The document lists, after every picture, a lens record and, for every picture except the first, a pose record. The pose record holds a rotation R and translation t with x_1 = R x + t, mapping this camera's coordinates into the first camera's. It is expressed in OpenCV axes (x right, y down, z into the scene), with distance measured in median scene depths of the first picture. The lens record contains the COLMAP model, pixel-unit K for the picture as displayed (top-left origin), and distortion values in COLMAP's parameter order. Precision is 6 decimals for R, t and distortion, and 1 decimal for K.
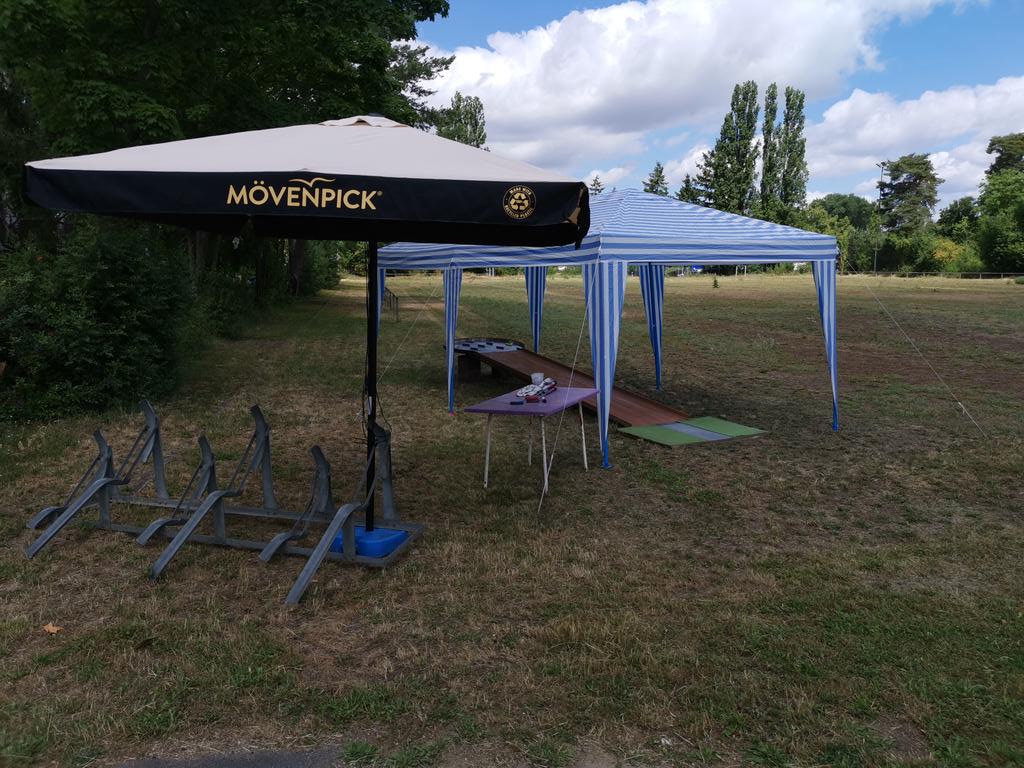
lens RADIAL K [[772.8, 0, 513.7], [0, 772.8, 379.6], [0, 0, 1]] dist [0.049430, -0.055368]
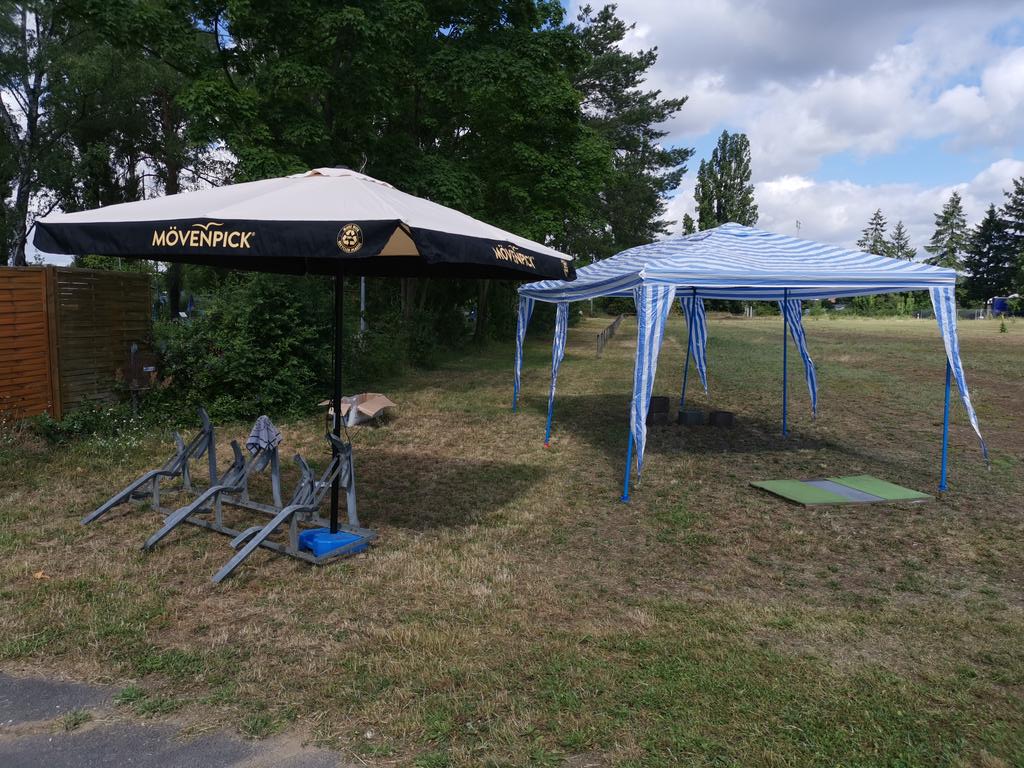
lens RADIAL K [[773.9, 0, 512.0], [0, 773.9, 384.0], [0, 0, 1]] dist [0.001674, -0.000009]
pose [[0.942355, 0.039697, -0.332253, 0.243590], [-0.054355, 0.997910, -0.034936, 0.002902], [0.330172, 0.050982, 0.942543, 0.013925]]
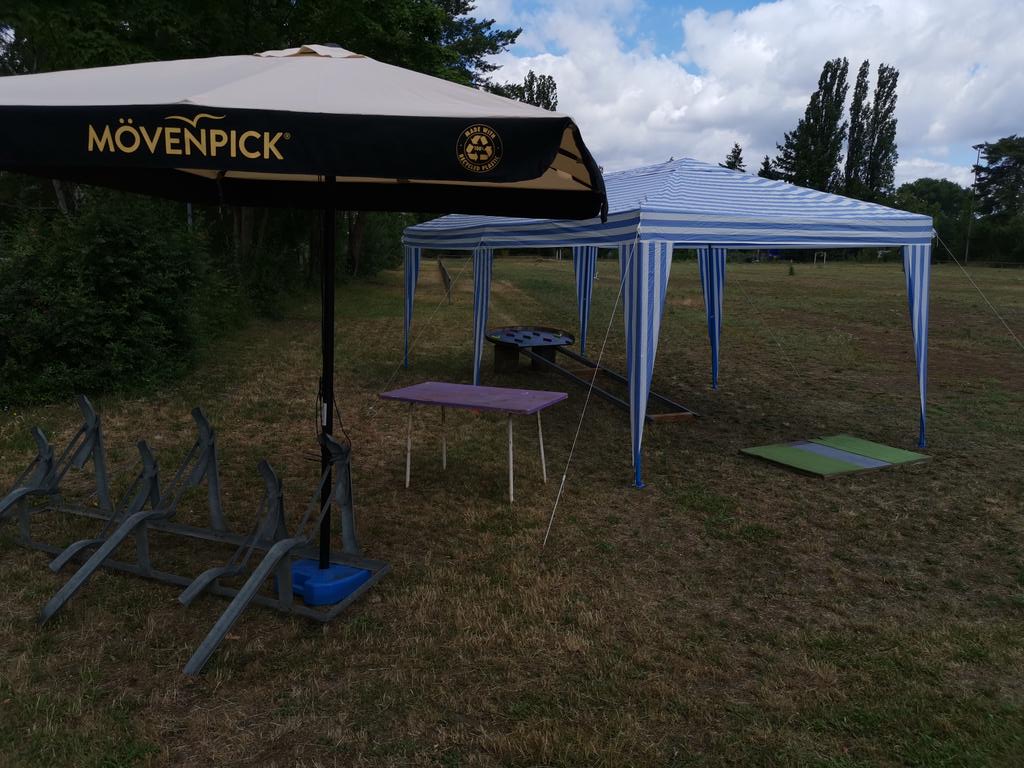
lens RADIAL K [[777.4, 0, 516.1], [0, 777.4, 373.9], [0, 0, 1]] dist [0.039905, -0.028699]
pose [[0.996196, 0.029561, -0.081979, 0.043008], [-0.028415, 0.999482, 0.015115, -0.014835], [0.082383, -0.012728, 0.996519, 0.118267]]
